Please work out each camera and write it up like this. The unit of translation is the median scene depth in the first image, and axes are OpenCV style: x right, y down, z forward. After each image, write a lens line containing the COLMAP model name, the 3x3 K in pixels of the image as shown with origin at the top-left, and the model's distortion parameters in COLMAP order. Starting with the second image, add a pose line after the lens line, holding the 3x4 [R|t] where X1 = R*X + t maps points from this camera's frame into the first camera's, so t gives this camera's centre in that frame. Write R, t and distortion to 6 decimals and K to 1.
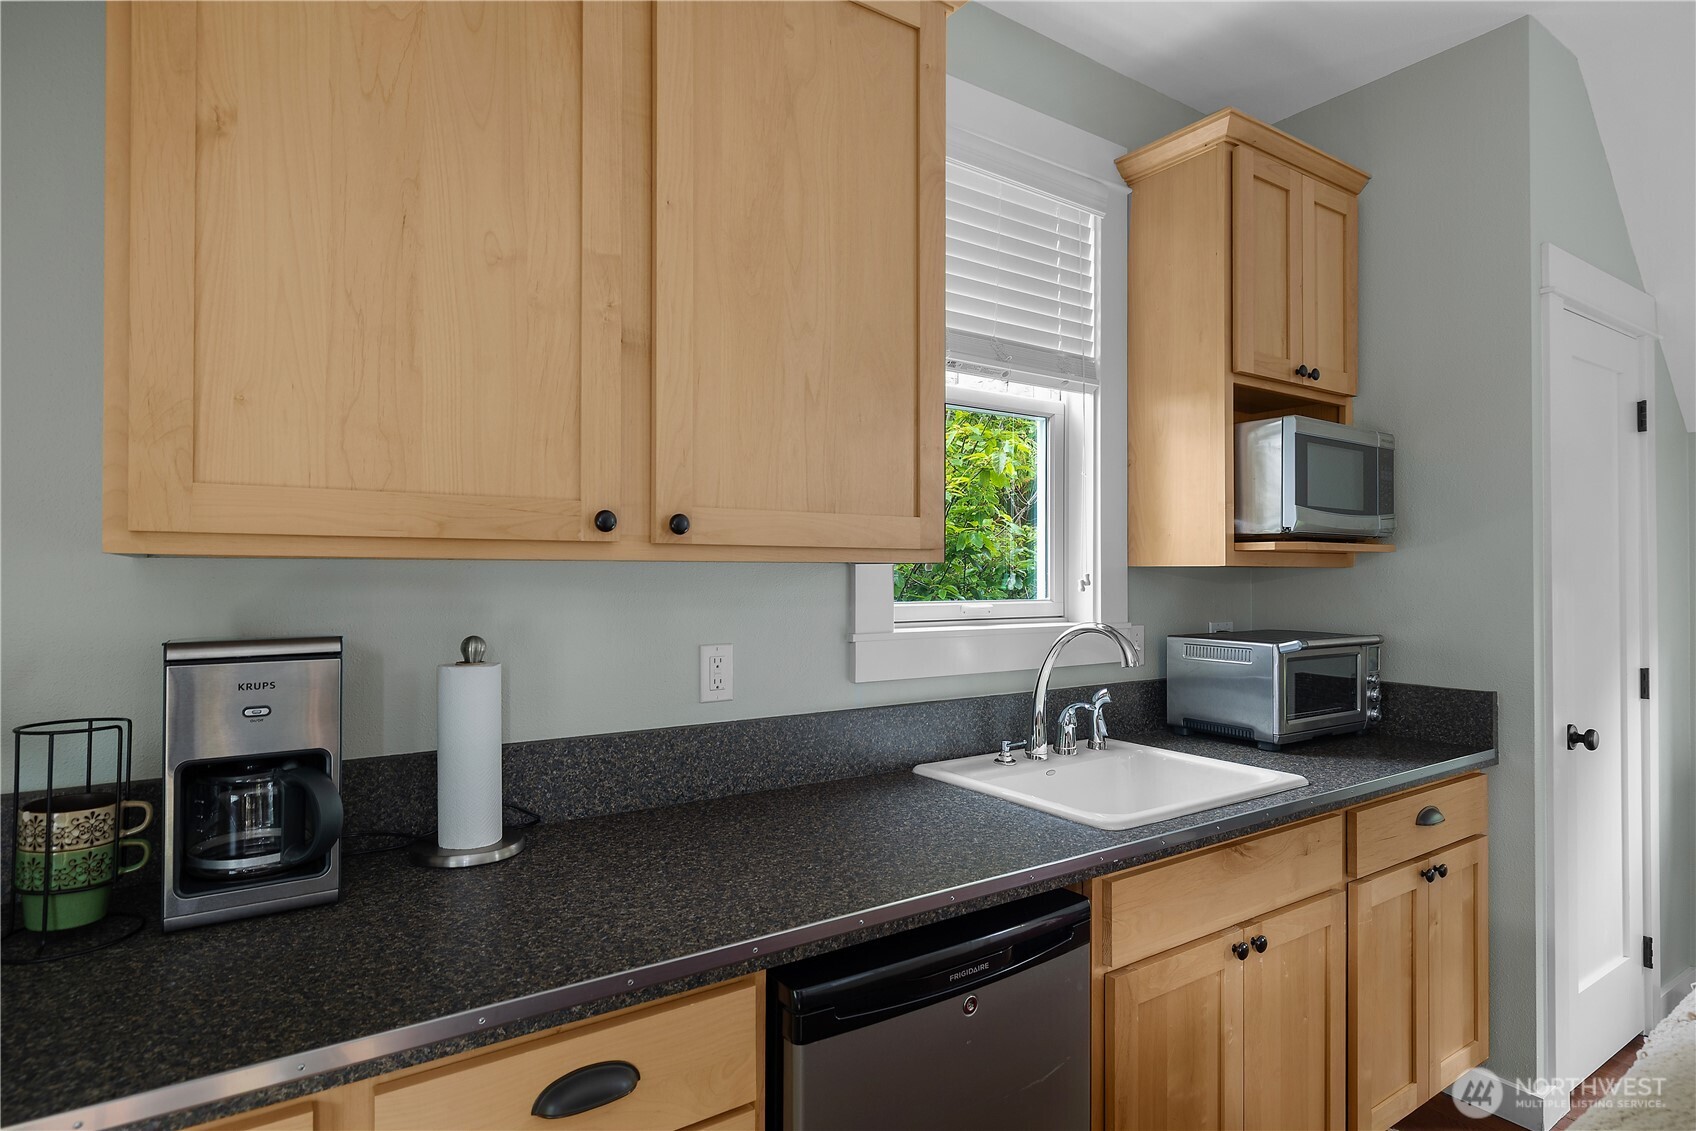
lens RADIAL K [[865.8, 0, 846.9], [0, 865.8, 562.3], [0, 0, 1]] dist [-0.019811, 0.000319]
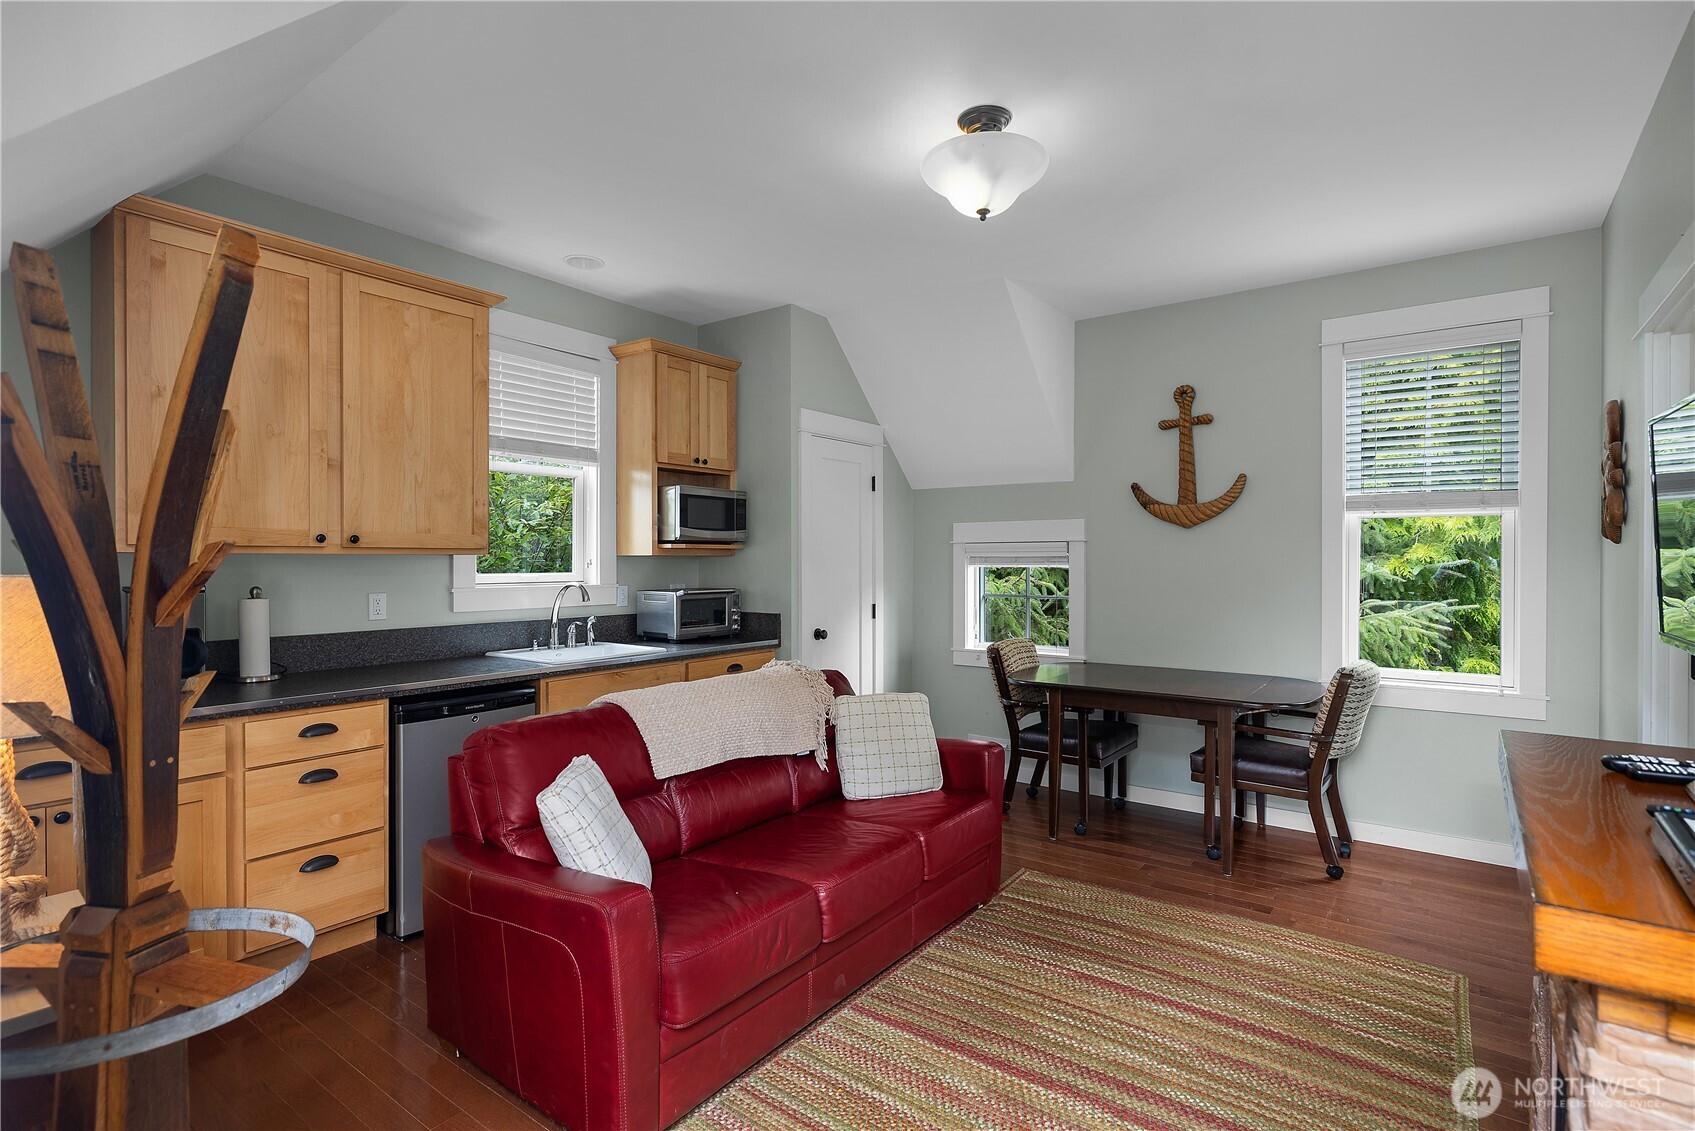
lens RADIAL K [[824.6, 0, 836.5], [0, 824.6, 563.9], [0, 0, 1]] dist [-0.022878, 0.000450]
pose [[0.947666, -0.004650, 0.319229, 0.230258], [-0.000704, 0.999861, 0.016653, -0.008614], [-0.319262, -0.016006, 0.947531, -1.047748]]
